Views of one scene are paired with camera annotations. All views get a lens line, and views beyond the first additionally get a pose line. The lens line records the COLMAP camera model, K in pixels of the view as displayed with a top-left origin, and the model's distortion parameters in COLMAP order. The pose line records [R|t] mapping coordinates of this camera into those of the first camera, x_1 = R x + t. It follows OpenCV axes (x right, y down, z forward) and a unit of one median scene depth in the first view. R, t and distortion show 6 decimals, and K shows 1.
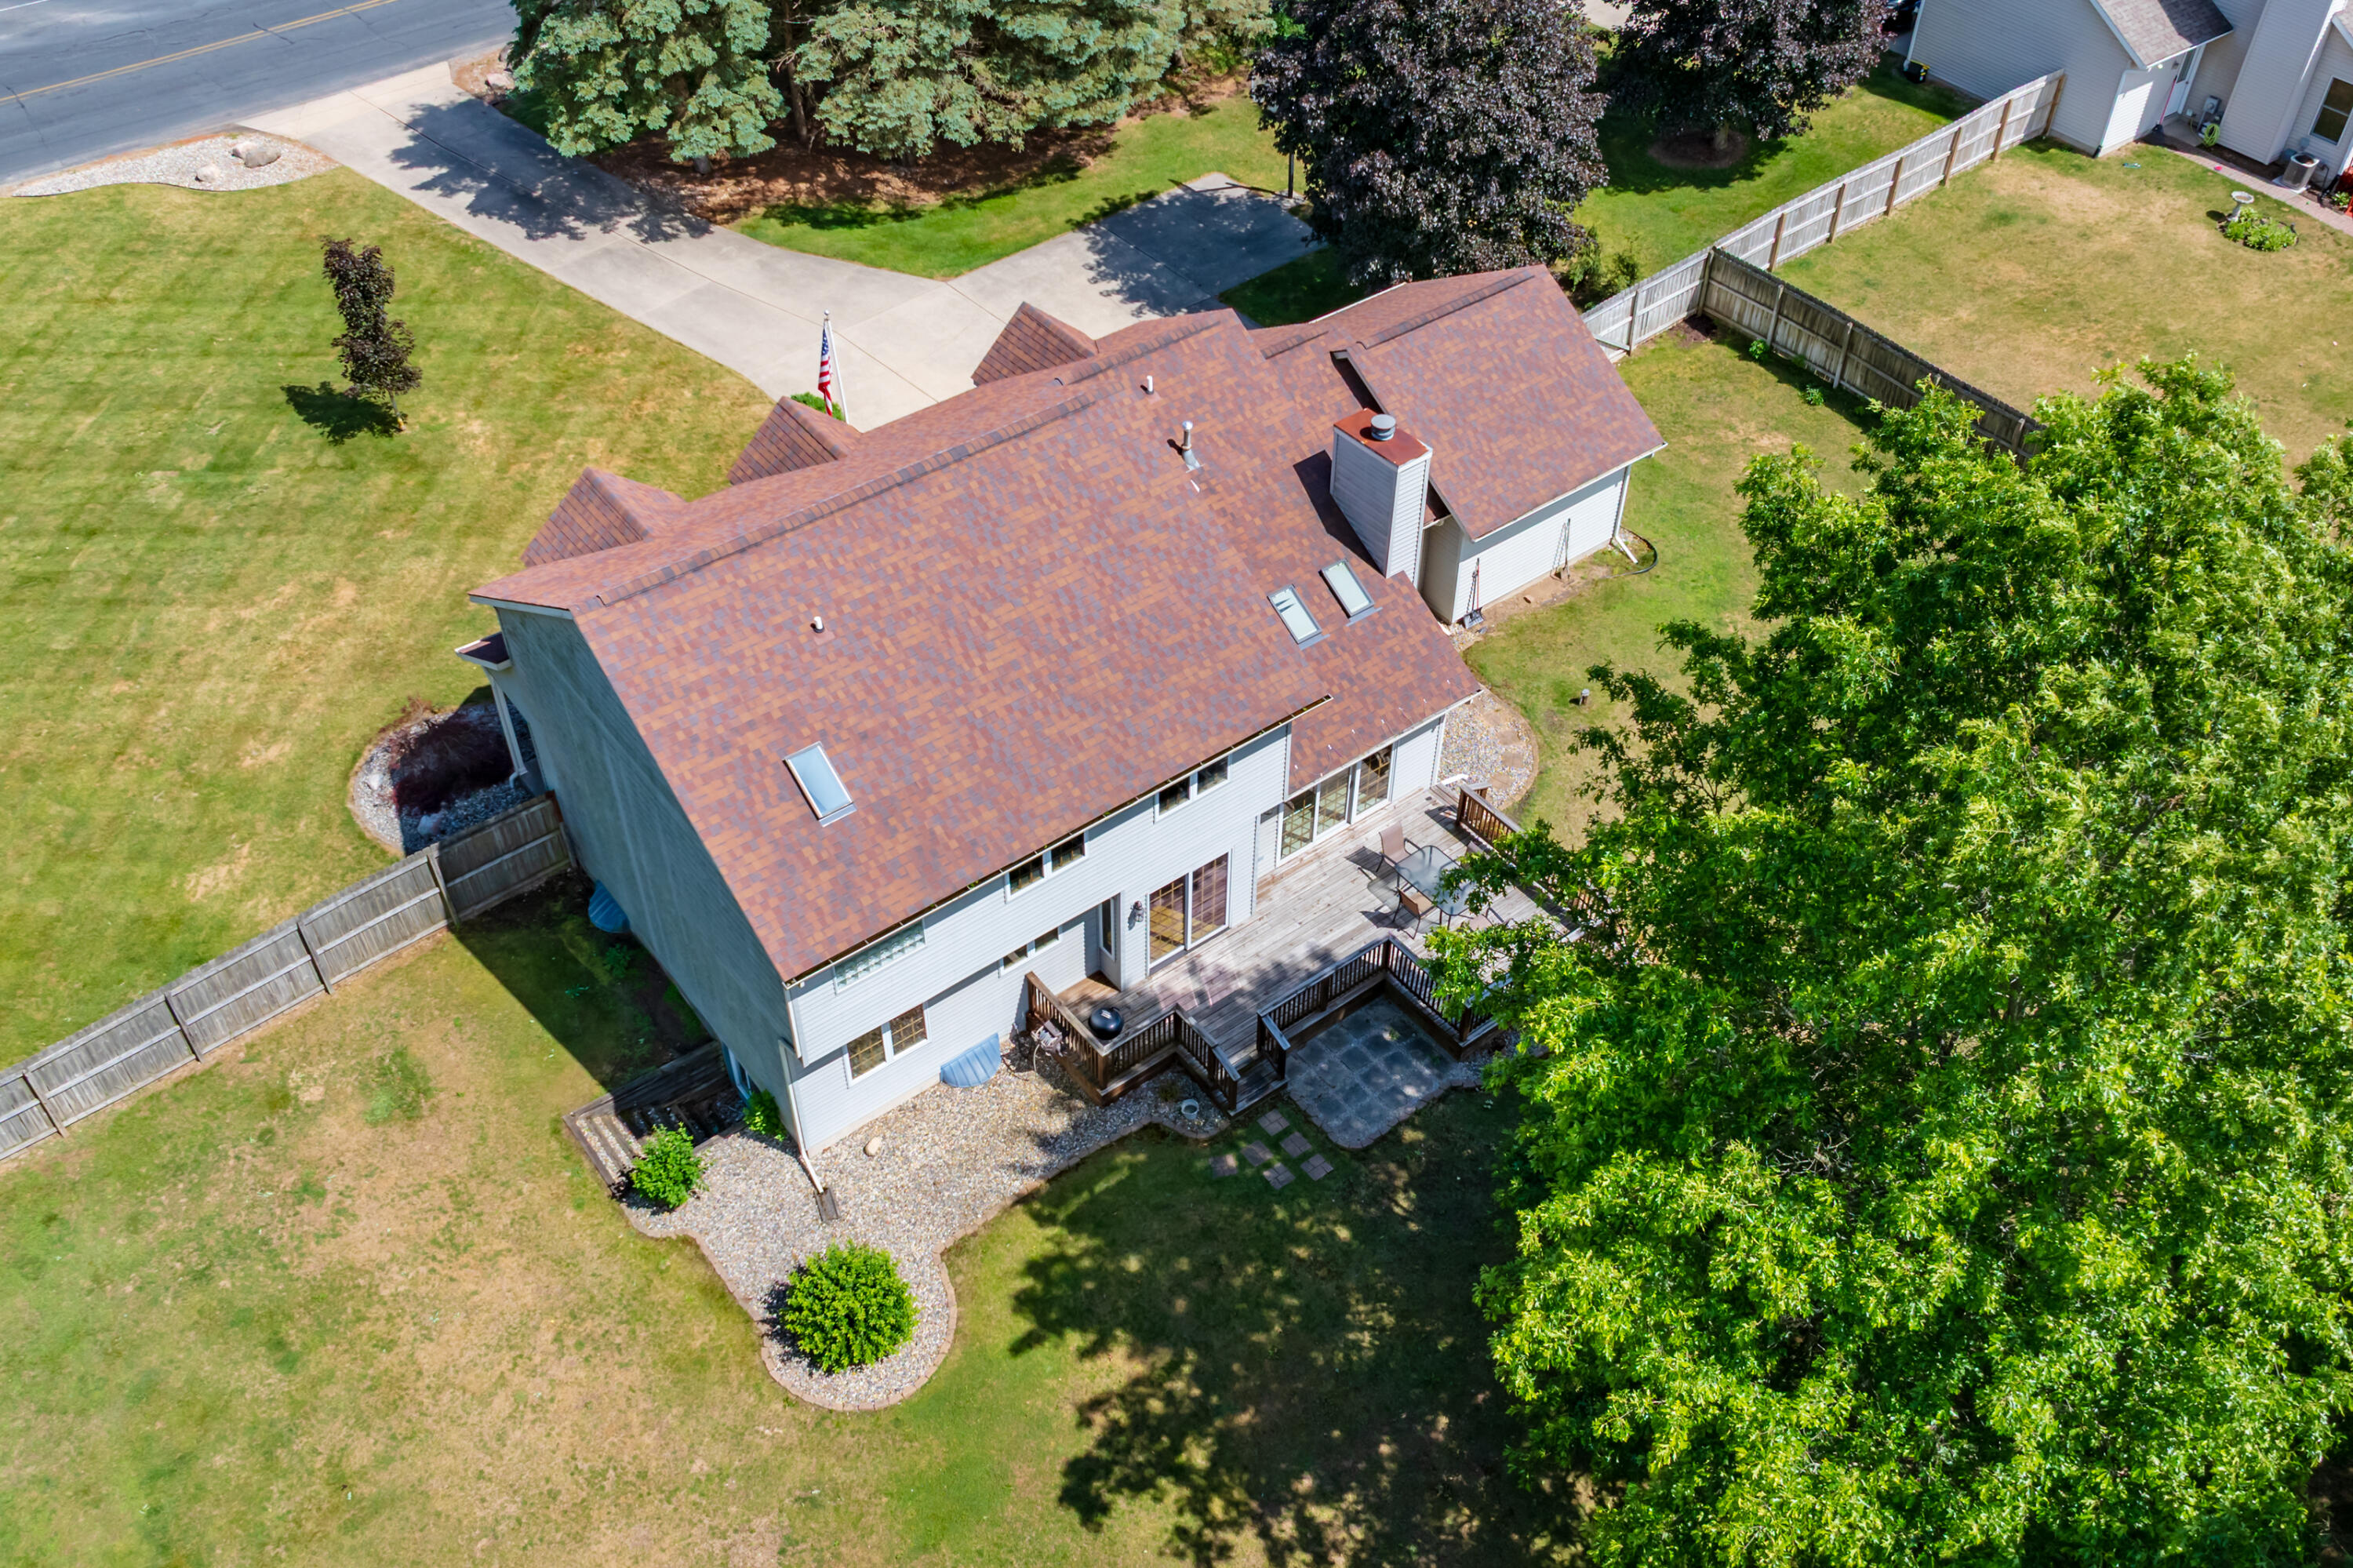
lens RADIAL K [[2066.8, 0, 1150.6], [0, 2066.8, 750.7], [0, 0, 1]] dist [-0.032740, -0.009012]
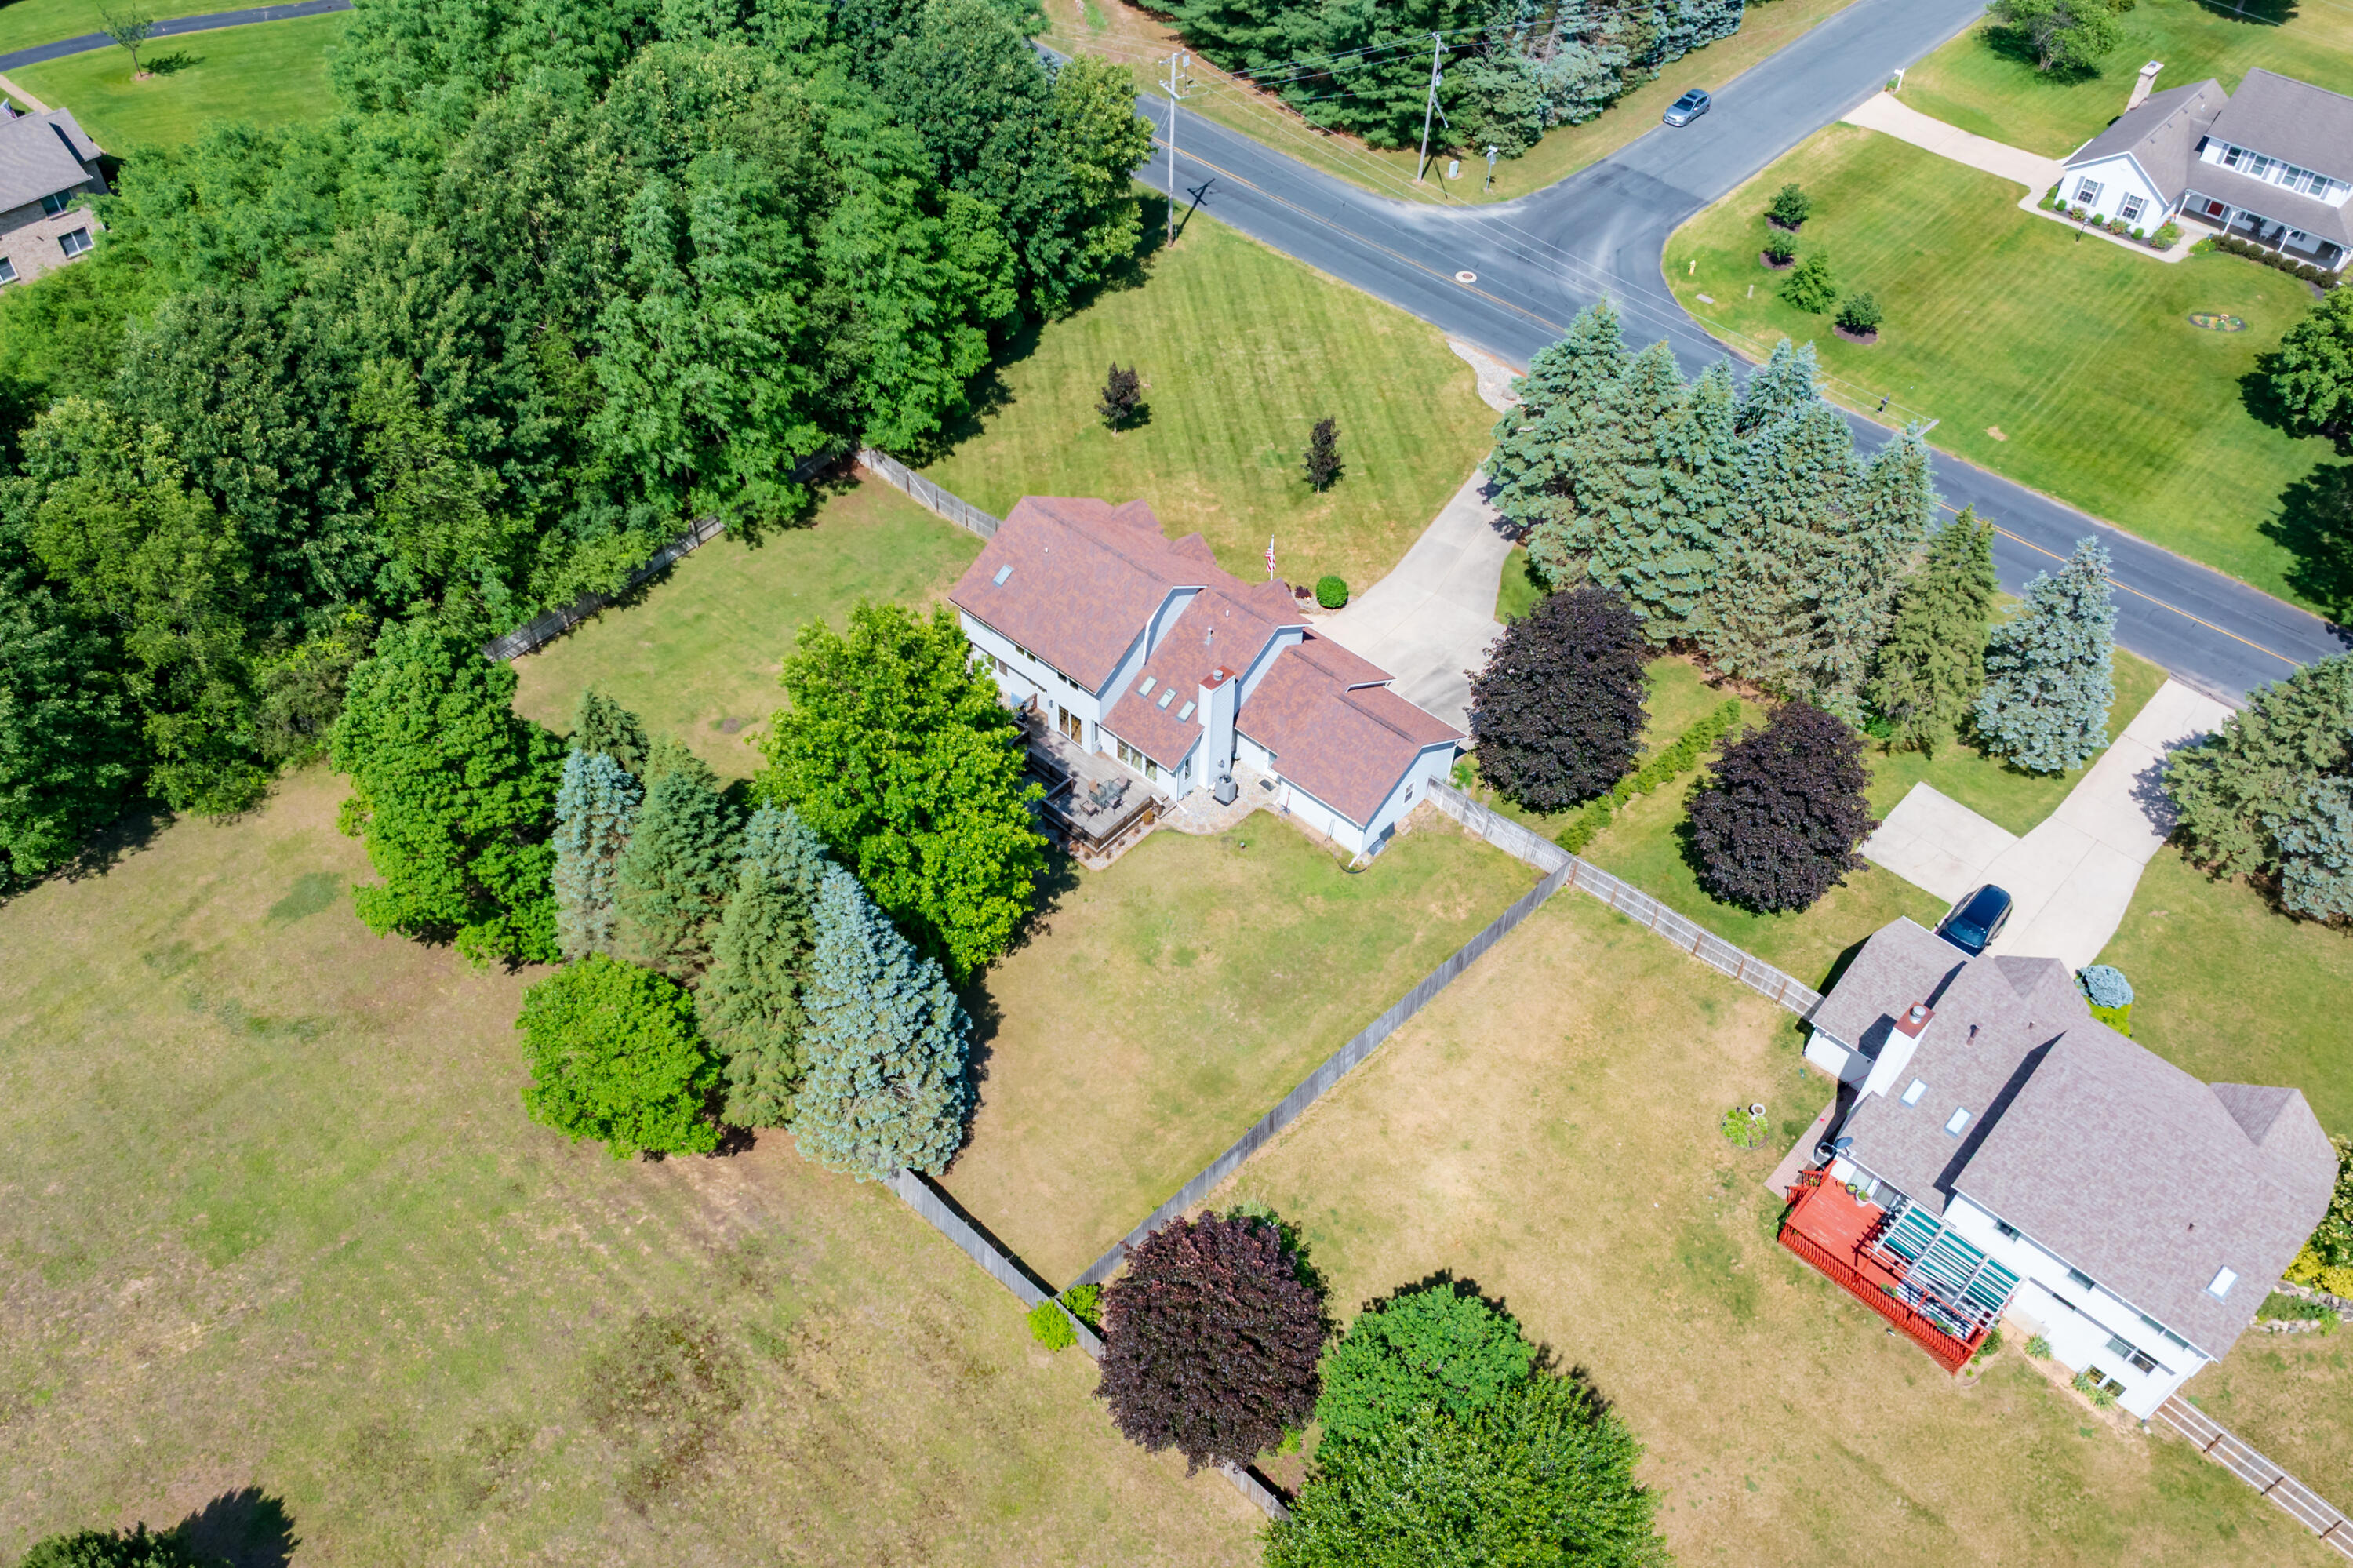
lens RADIAL K [[1817.4, 0, 1139.8], [0, 1817.4, 788.2], [0, 0, 1]] dist [-0.023481, 0.001583]
pose [[0.173420, 0.711888, -0.680545, 1.425470], [-0.674197, 0.589528, 0.444877, -0.832777], [0.717903, 0.381670, 0.582188, -0.292044]]
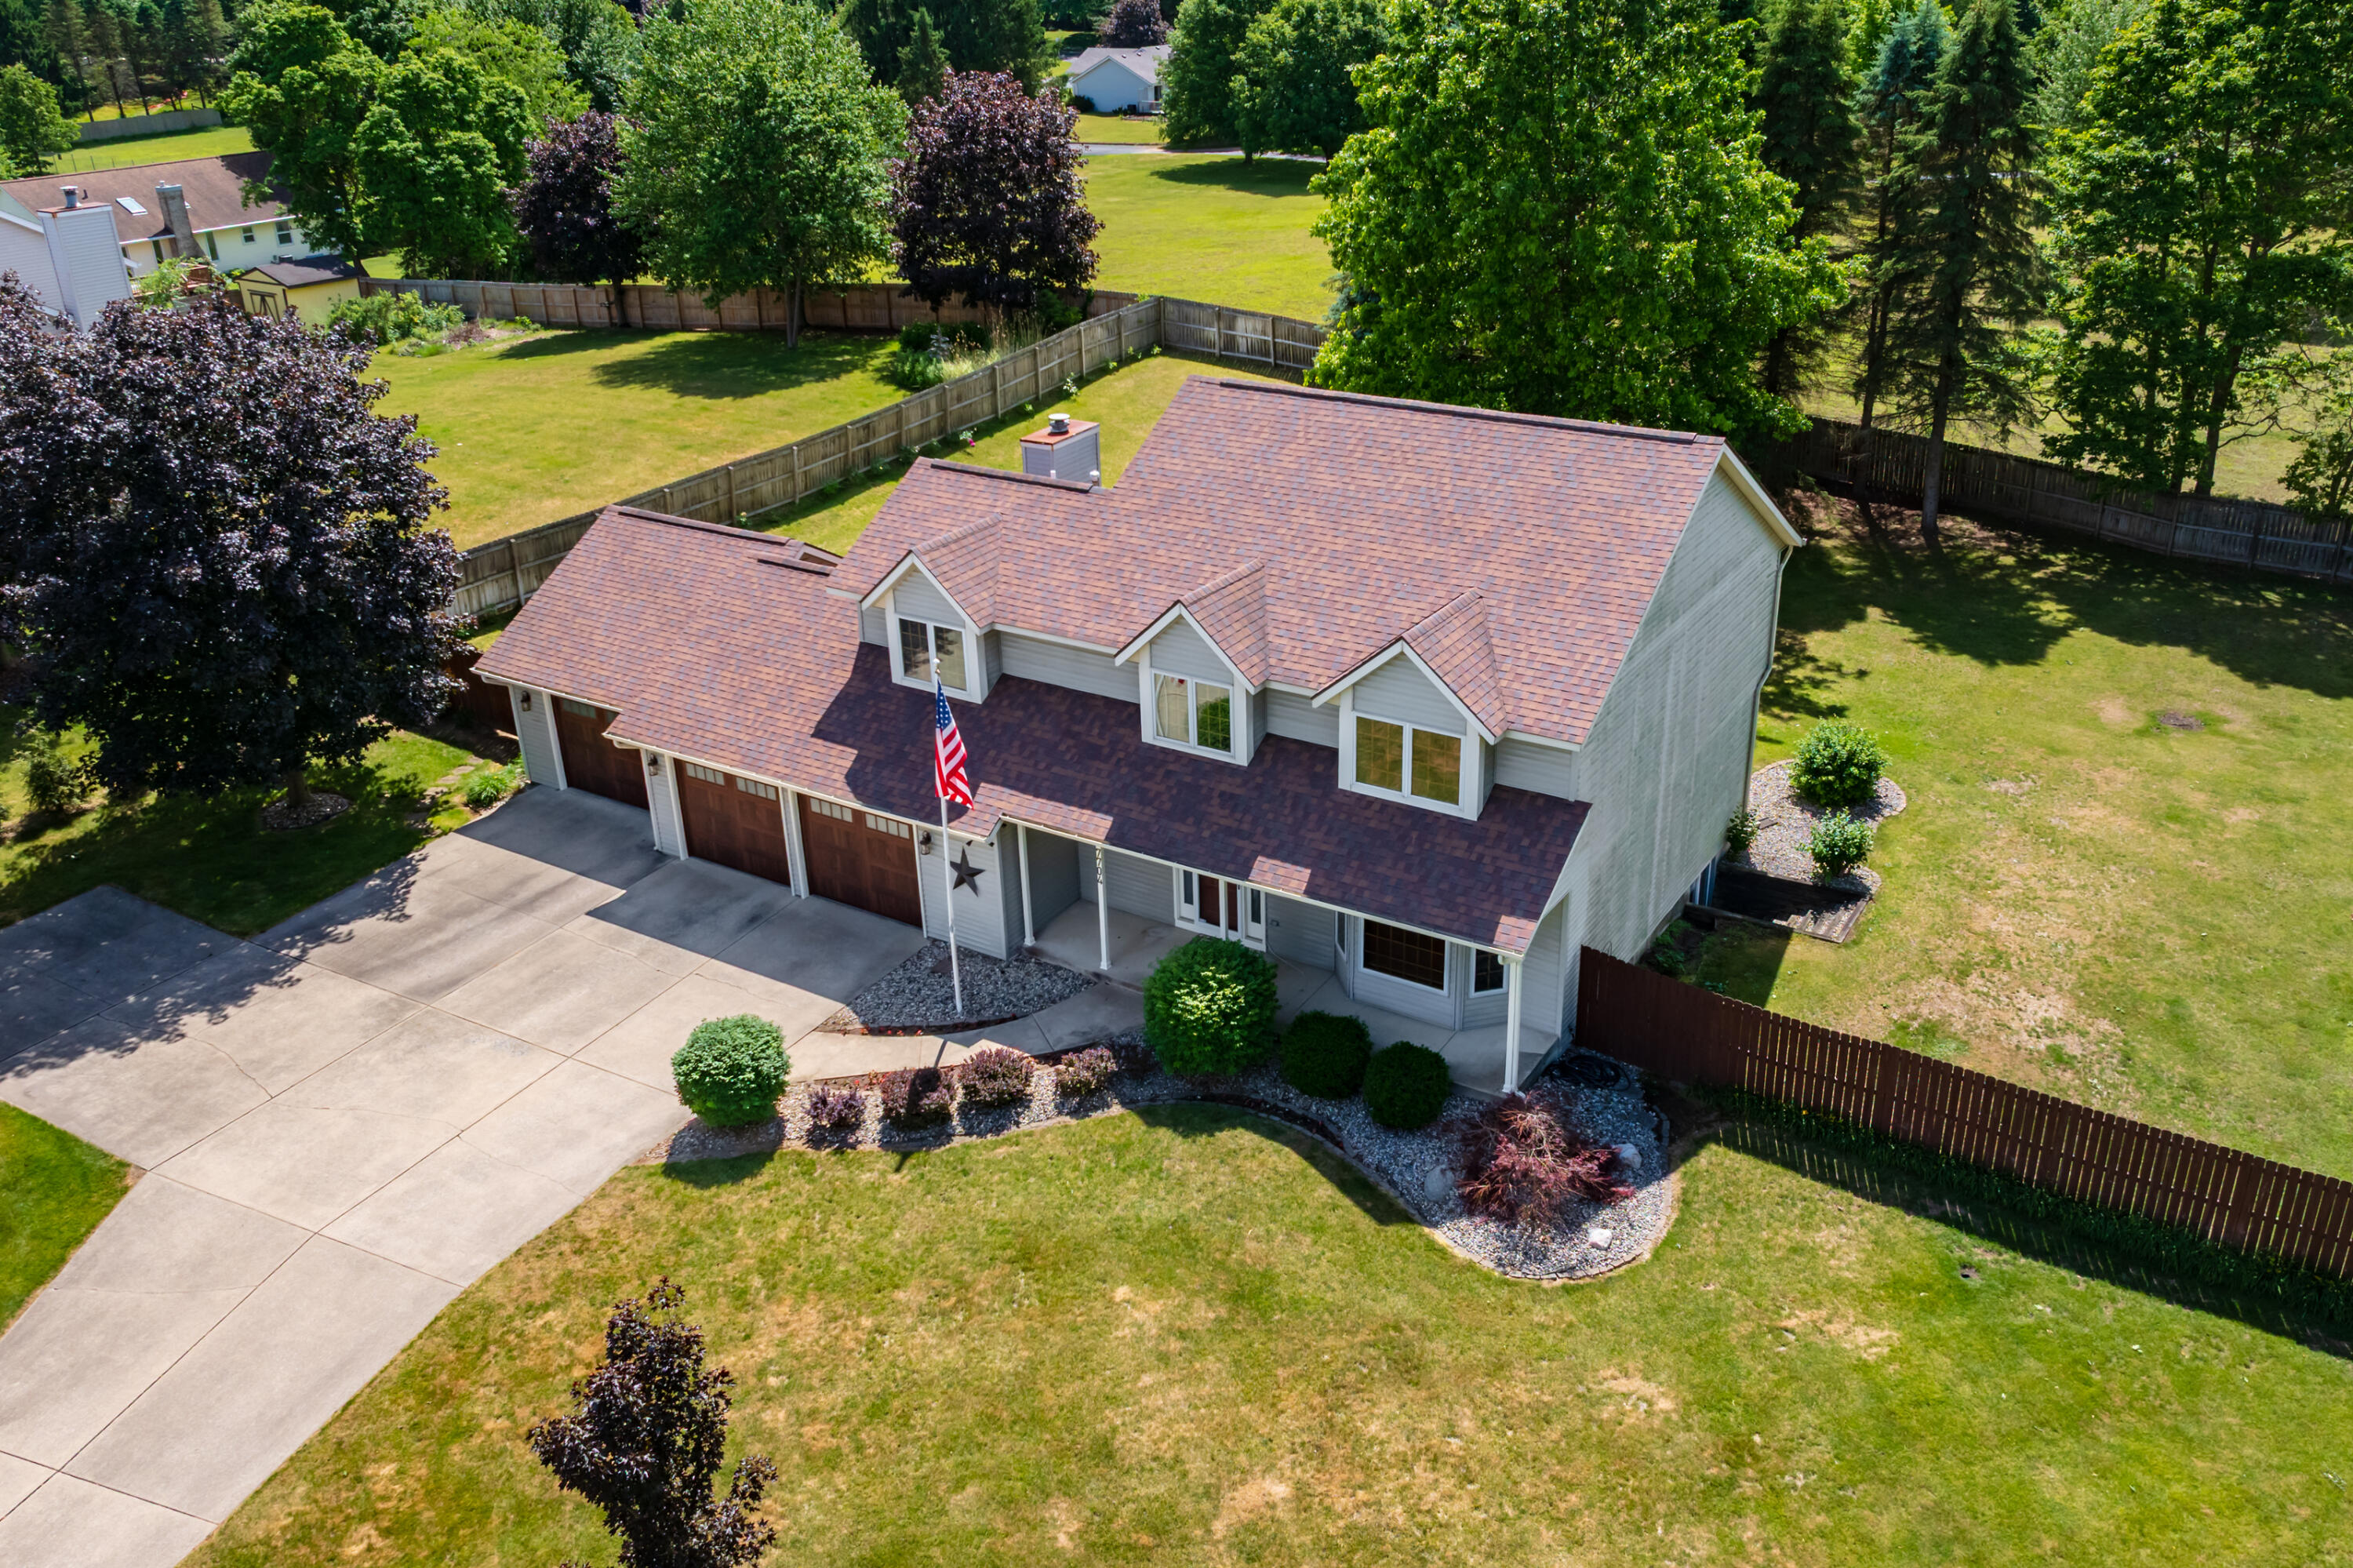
lens RADIAL K [[1877.0, 0, 1228.8], [0, 1877.0, 781.4], [0, 0, 1]] dist [-0.015257, -0.000809]
pose [[-0.358996, -0.392129, 0.846969, -0.719471], [0.649843, 0.546355, 0.528394, -0.435689], [-0.669945, 0.740088, 0.058683, 0.824116]]
